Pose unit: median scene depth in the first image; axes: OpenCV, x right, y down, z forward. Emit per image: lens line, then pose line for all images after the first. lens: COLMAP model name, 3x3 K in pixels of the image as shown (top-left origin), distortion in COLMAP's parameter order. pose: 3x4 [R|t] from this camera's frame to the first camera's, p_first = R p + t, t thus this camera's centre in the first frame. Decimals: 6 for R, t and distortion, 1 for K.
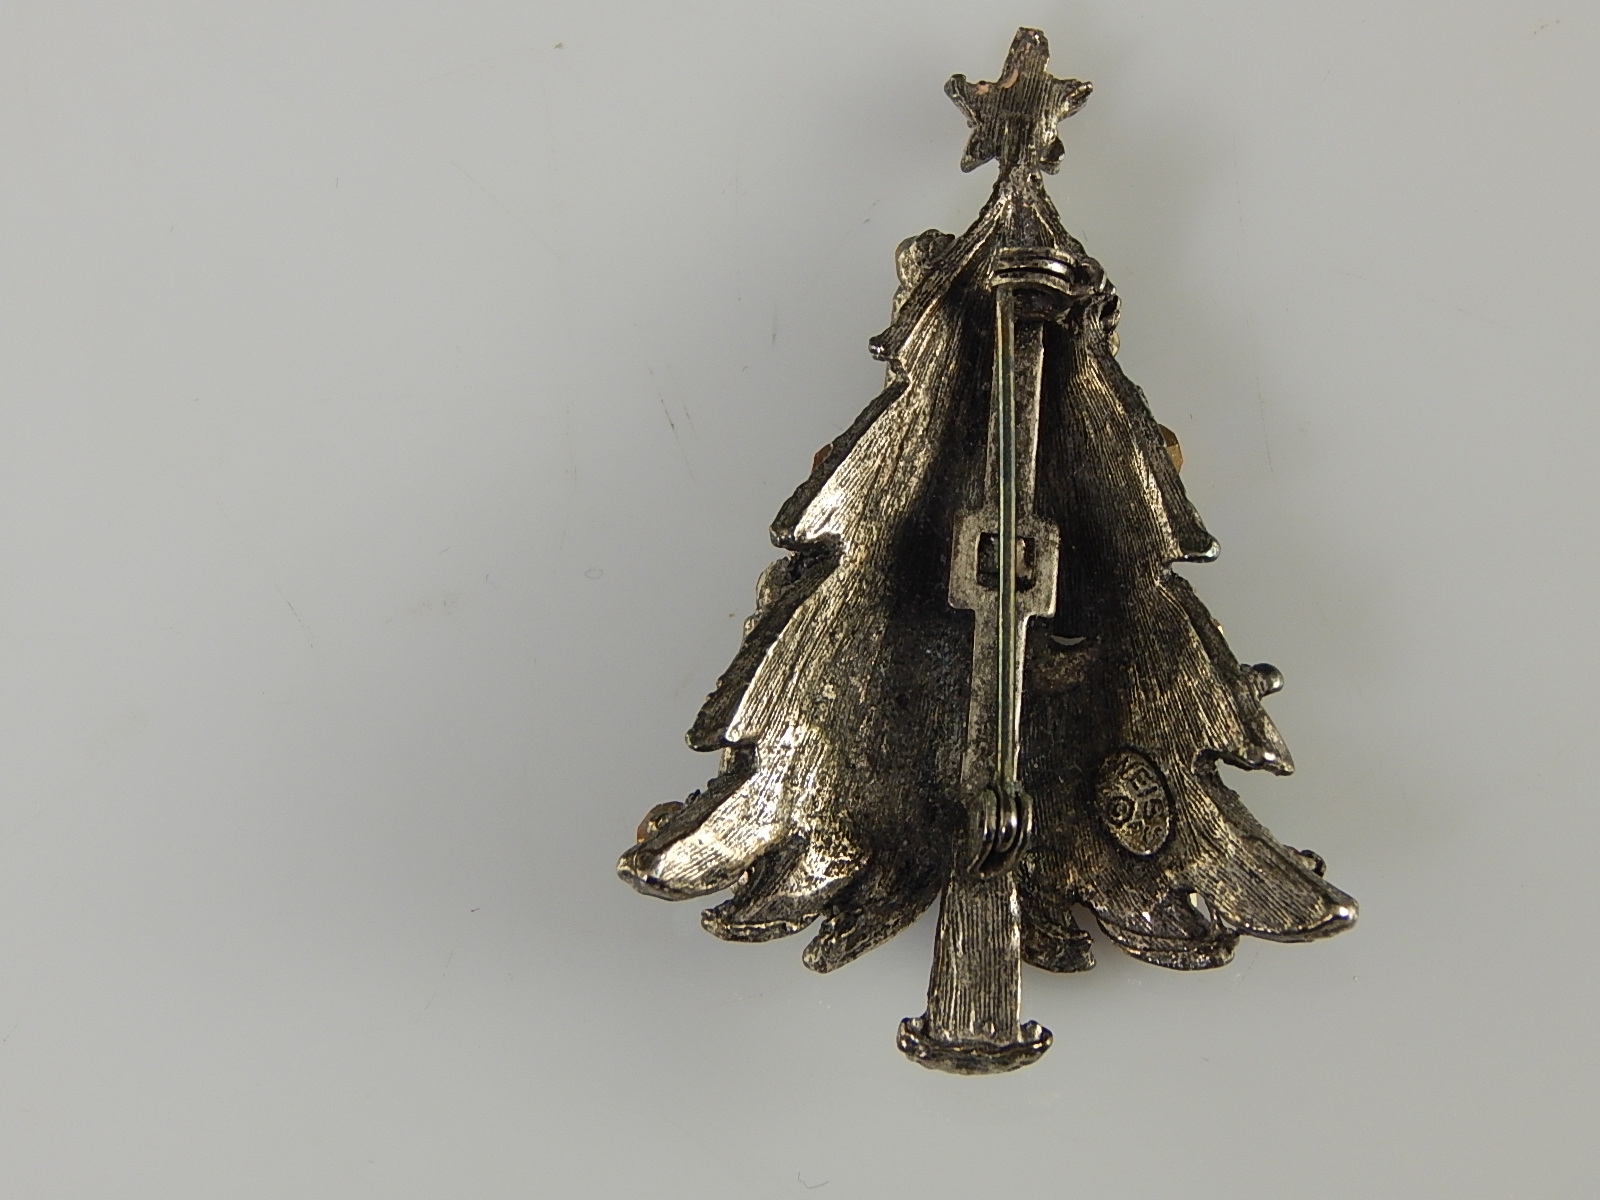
lens RADIAL K [[8512.2, 0, 800.1], [0, 8512.2, 600.1], [0, 0, 1]] dist [0.407277, 0.000000]
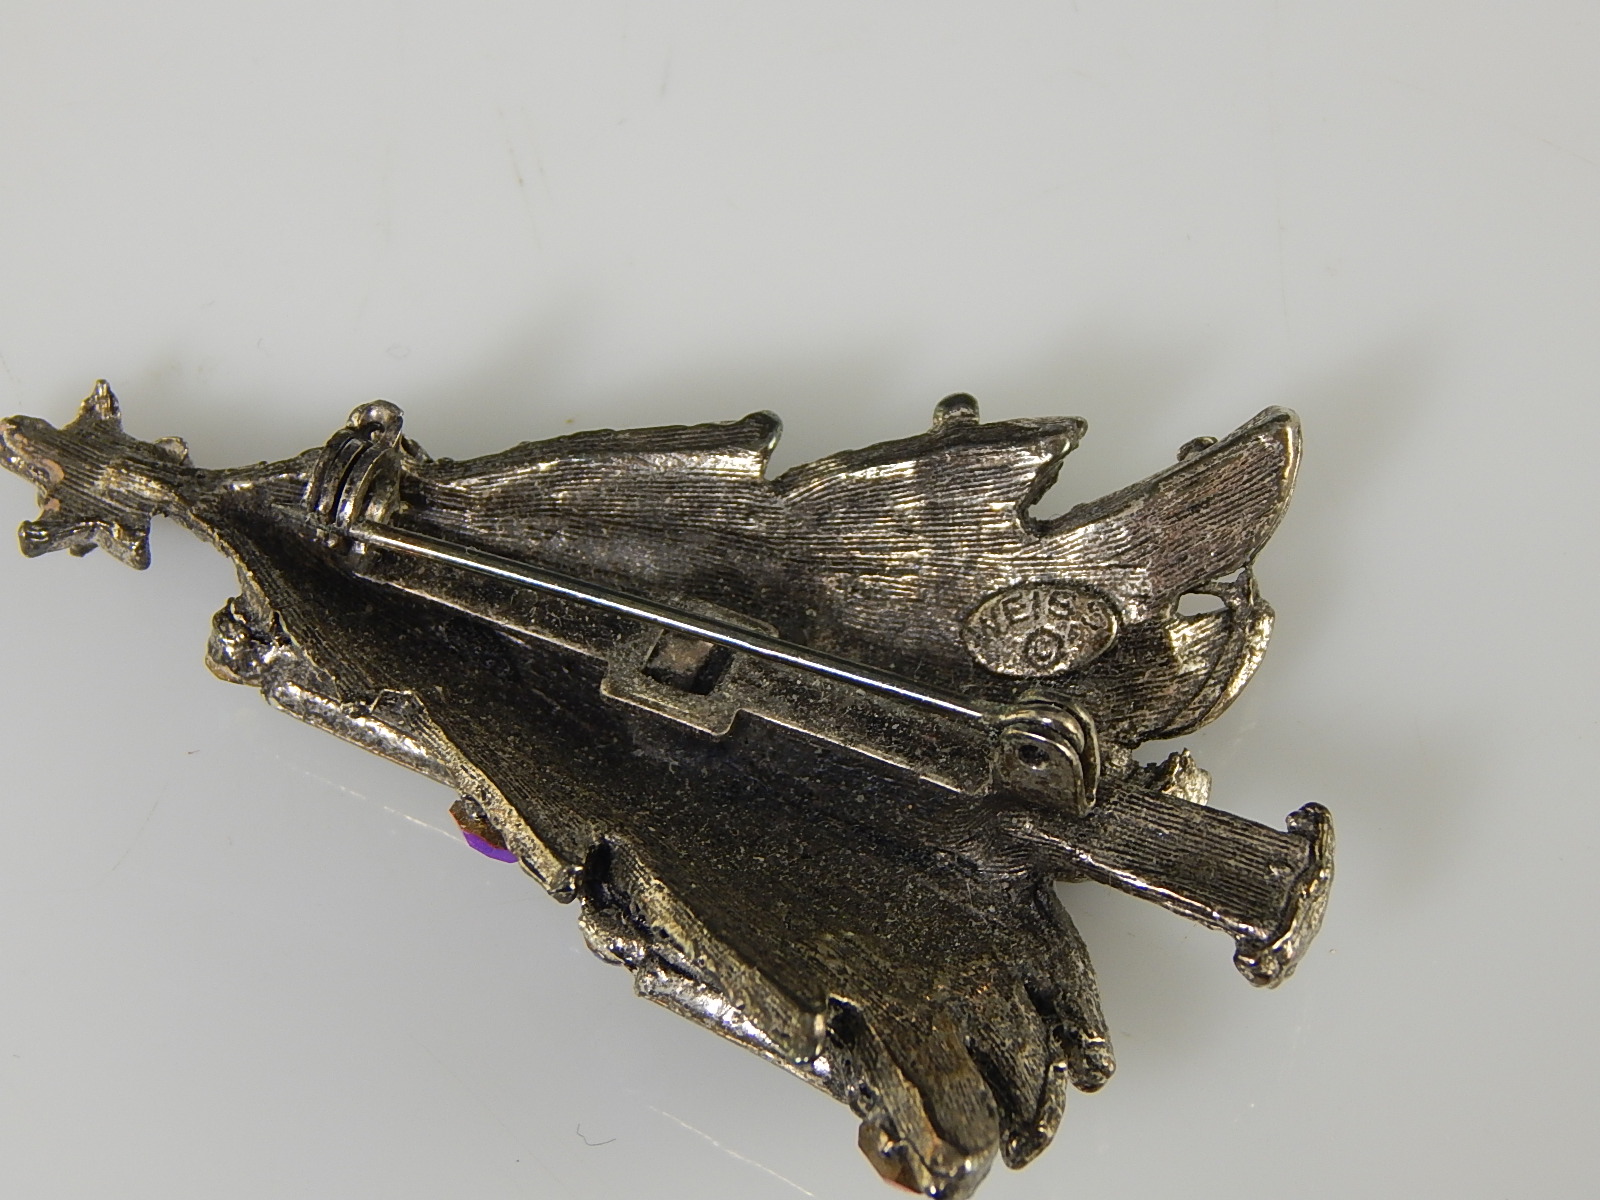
lens RADIAL K [[8512.2, 0, 799.8], [0, 8512.2, 600.1], [0, 0, 1]] dist [0.407277, 0.000000]
pose [[0.334284, -0.845314, 0.416771, -0.285244], [0.911198, 0.402846, 0.086216, -0.063162], [-0.240773, 0.350940, 0.904914, 0.311121]]
